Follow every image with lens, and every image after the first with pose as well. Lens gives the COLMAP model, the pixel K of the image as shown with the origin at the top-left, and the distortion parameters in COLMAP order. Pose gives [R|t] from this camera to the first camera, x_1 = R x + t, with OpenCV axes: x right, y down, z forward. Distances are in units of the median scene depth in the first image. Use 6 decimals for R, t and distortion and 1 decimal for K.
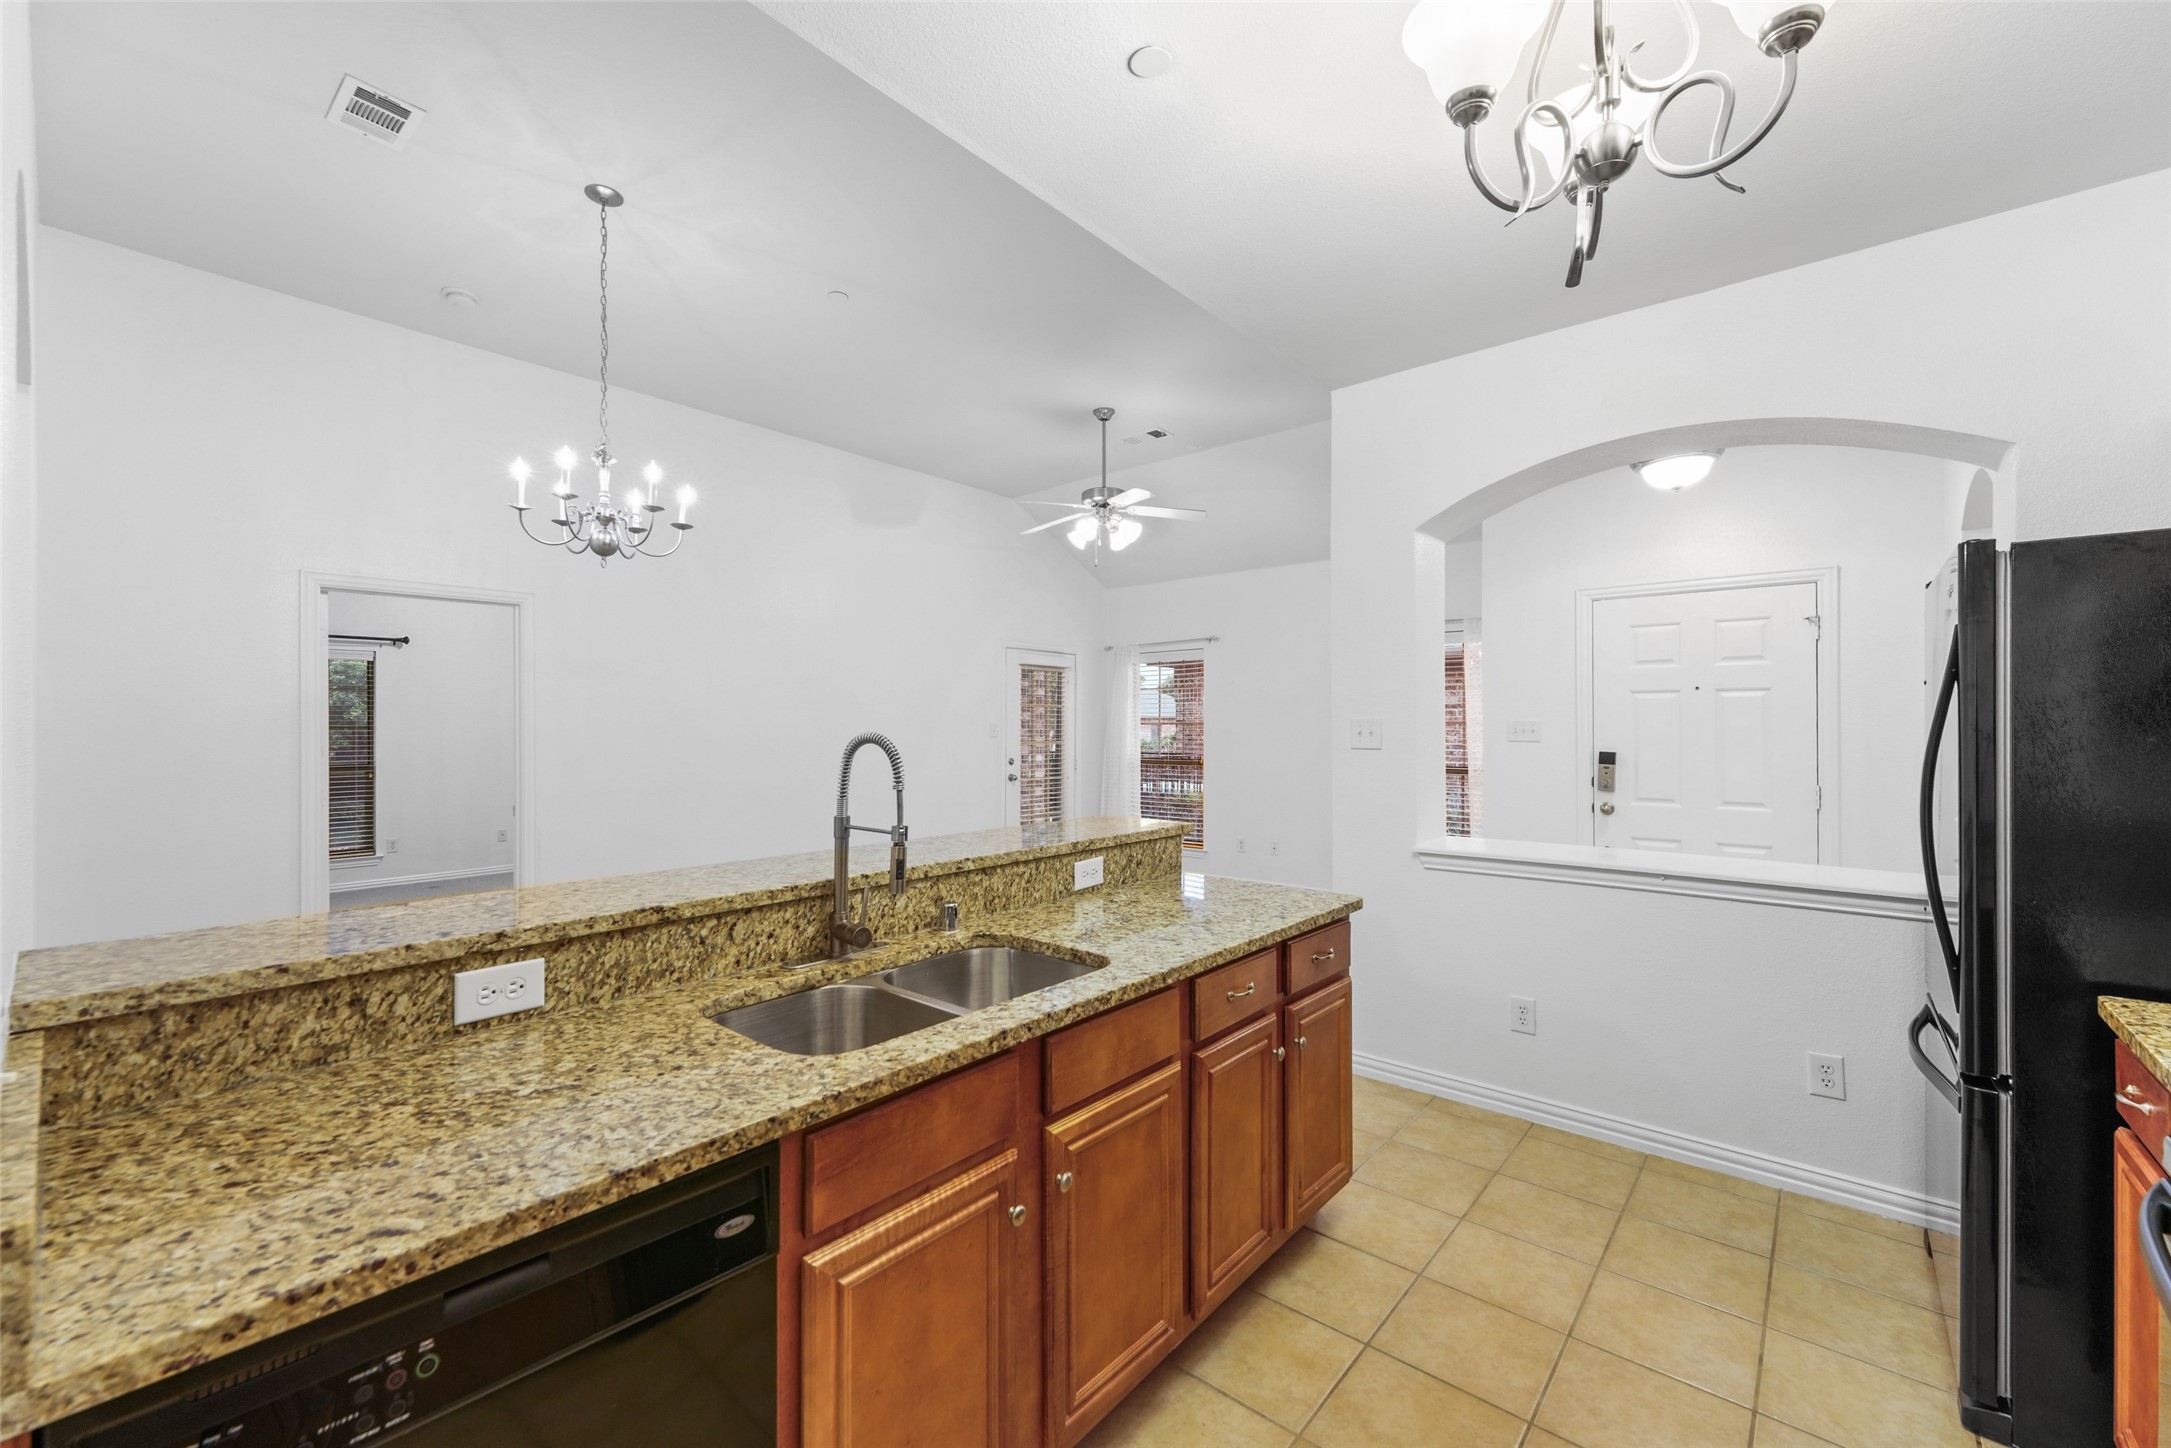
lens RADIAL K [[877.0, 0, 1071.8], [0, 877.0, 728.6], [0, 0, 1]] dist [0.016353, -0.000021]
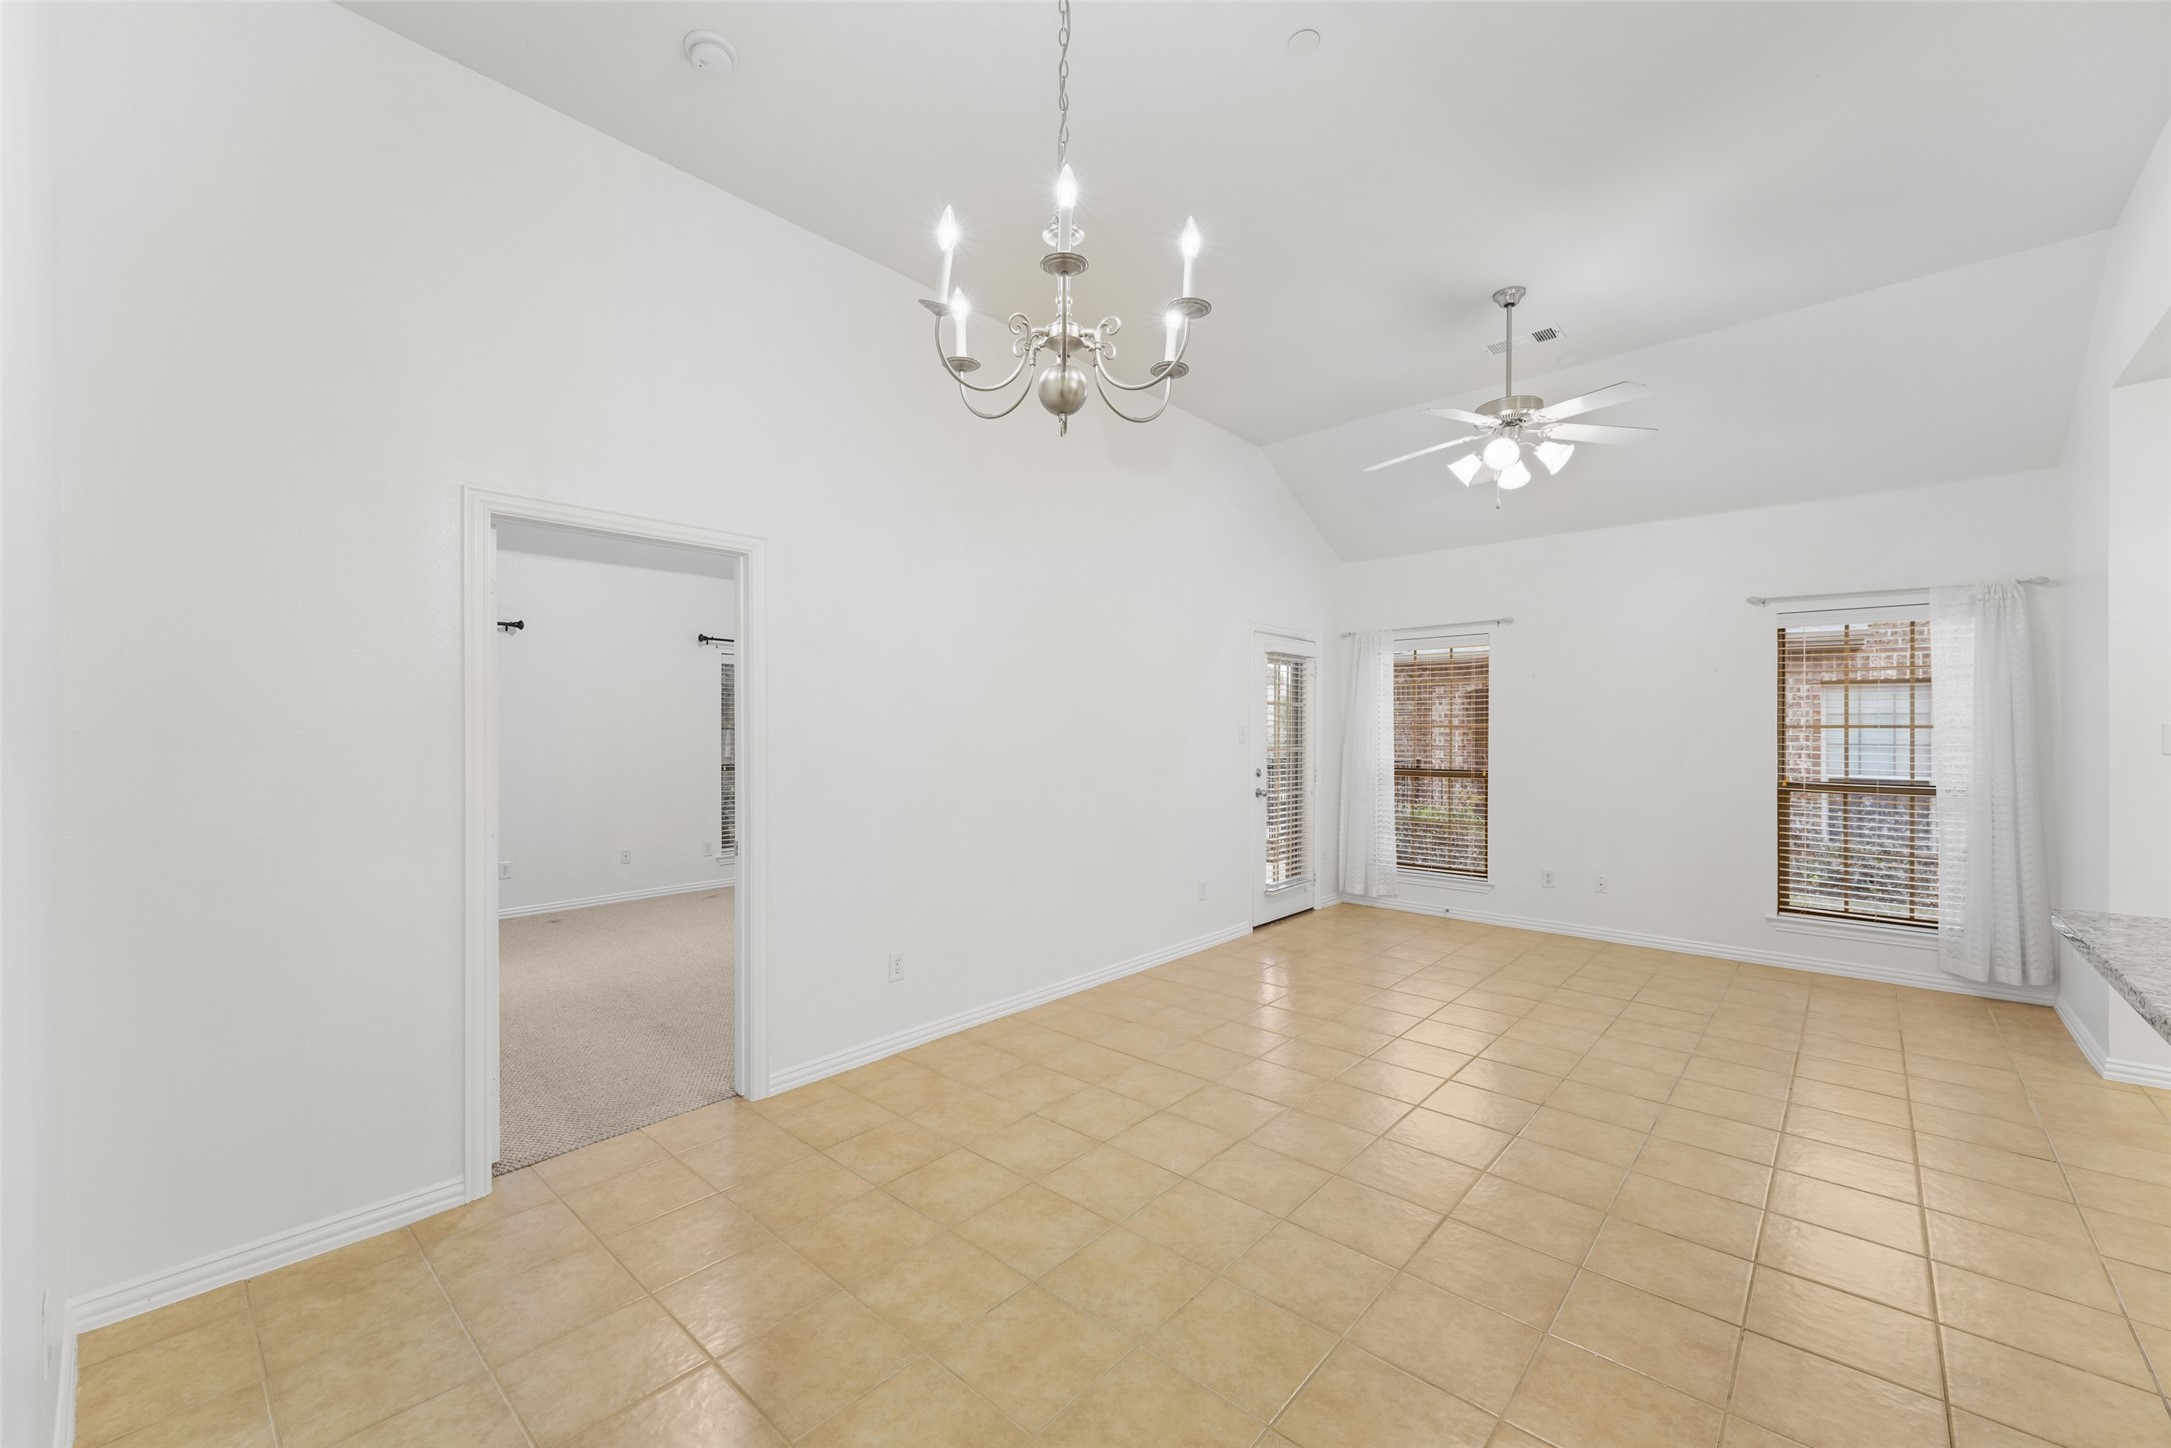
lens RADIAL K [[862.8, 0, 1081.7], [0, 862.8, 733.0], [0, 0, 1]] dist [0.000256, -0.000012]
pose [[0.999817, 0.002489, -0.018990, -0.711608], [-0.002393, 0.999984, 0.005100, -0.009138], [0.019003, -0.005054, 0.999807, 0.676648]]
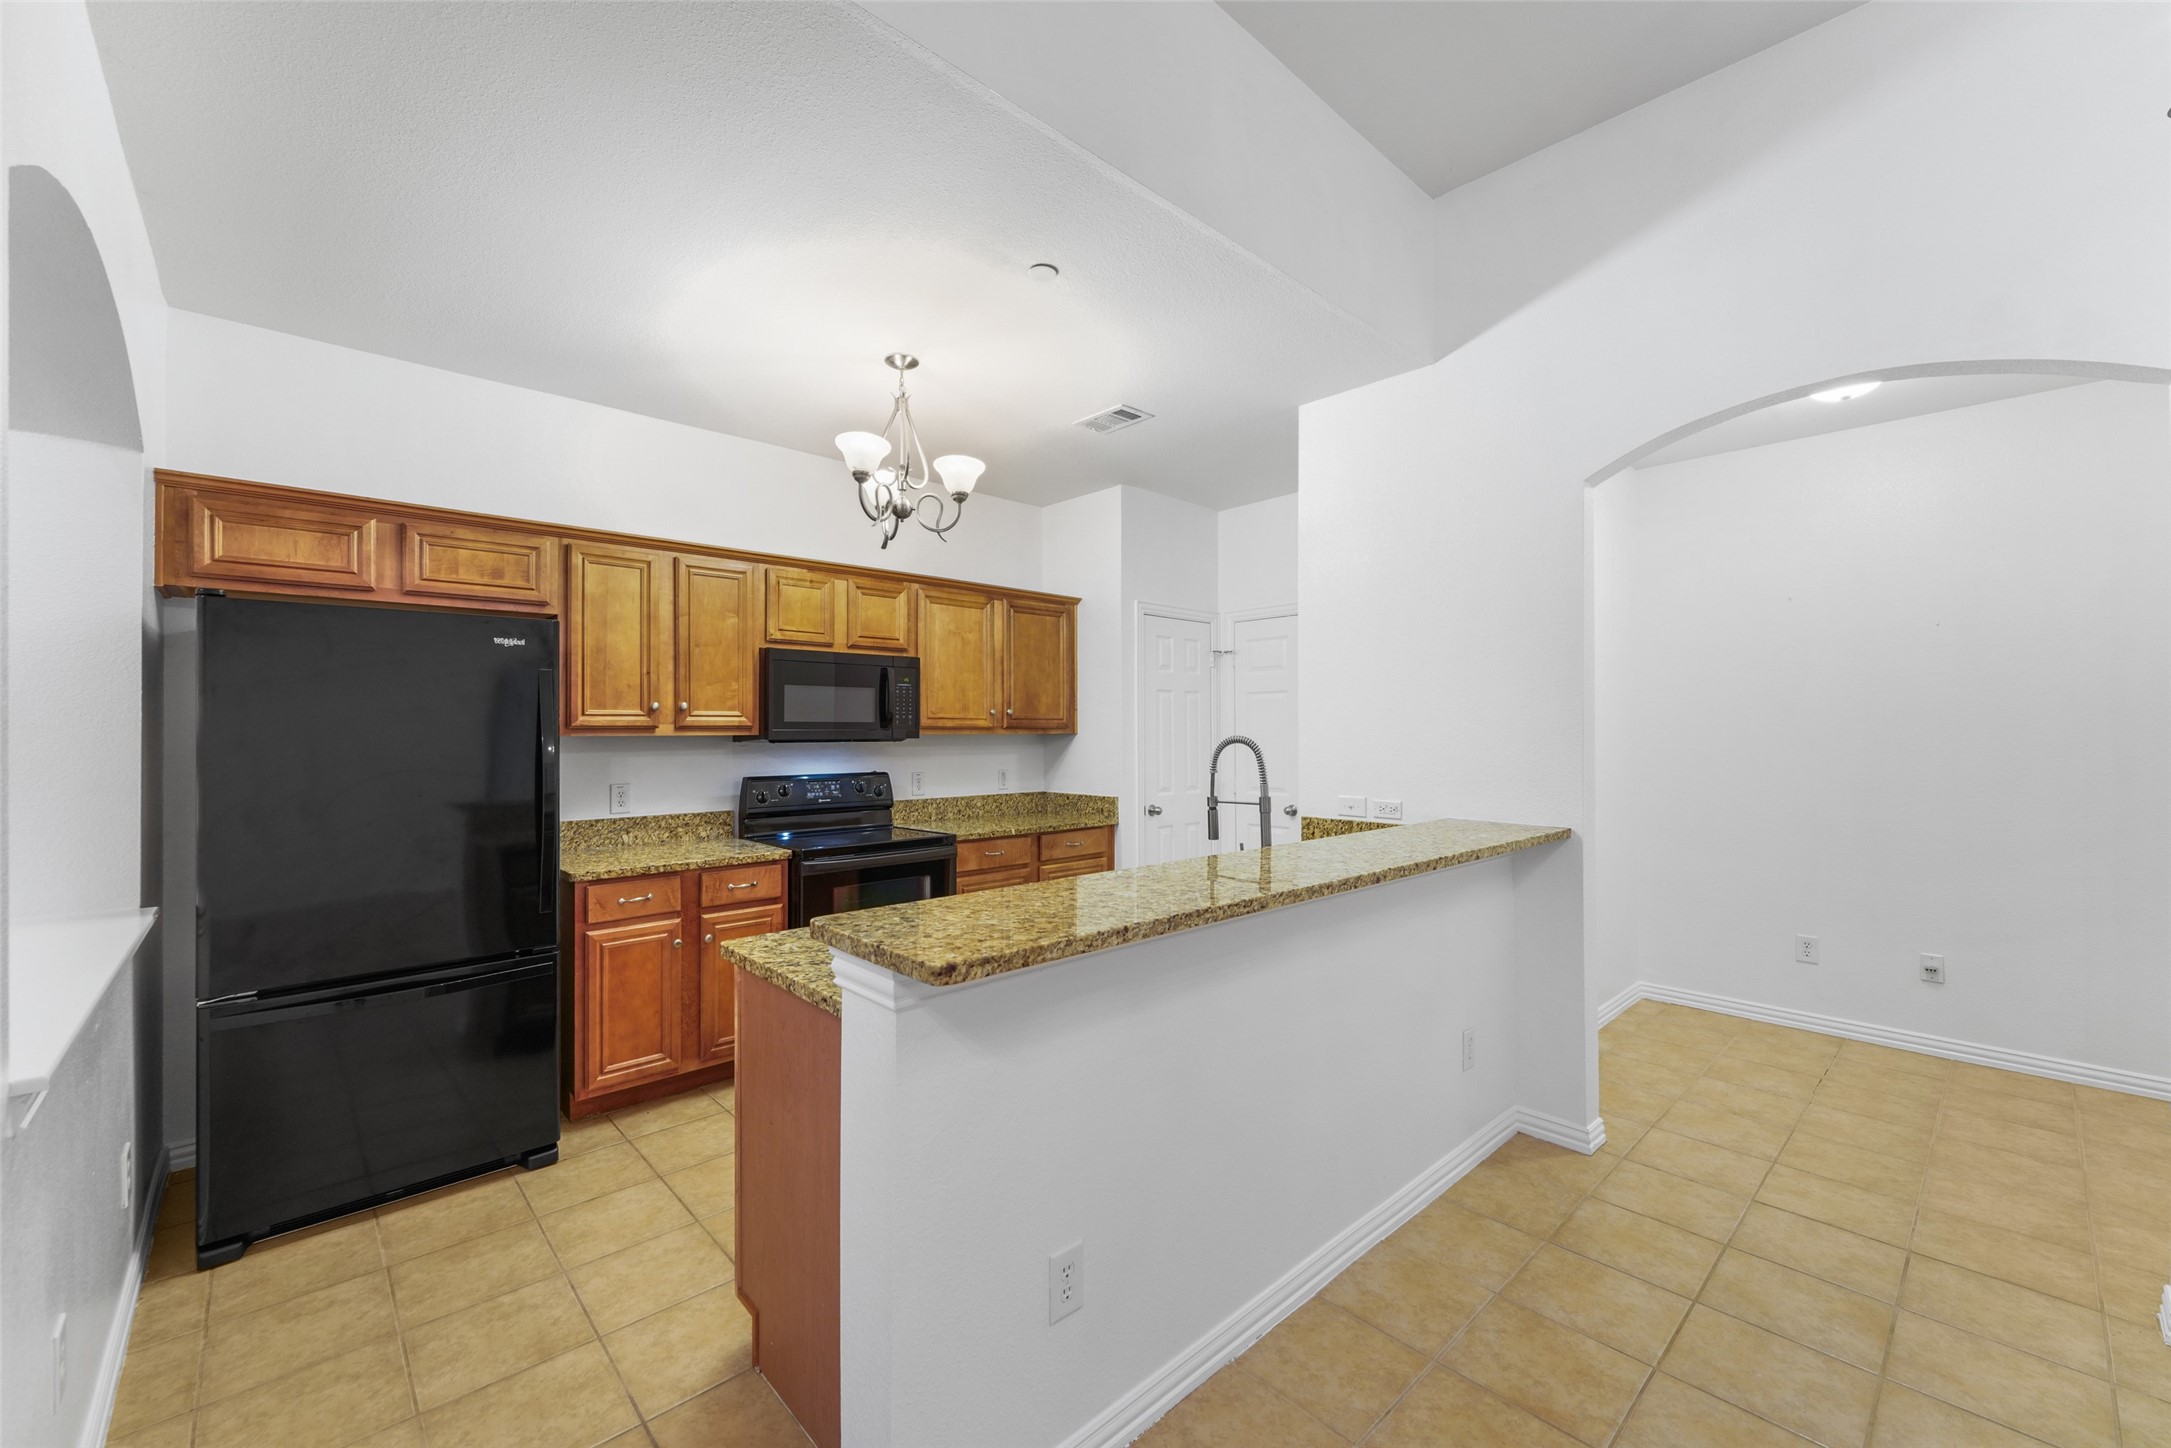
lens RADIAL K [[862.8, 0, 1081.7], [0, 862.8, 733.0], [0, 0, 1]] dist [0.000256, -0.000012]
pose [[-0.993758, 0.003047, 0.111519, -0.078623], [0.003852, 0.999968, 0.007002, -0.008800], [-0.111494, 0.007388, -0.993738, 1.916892]]
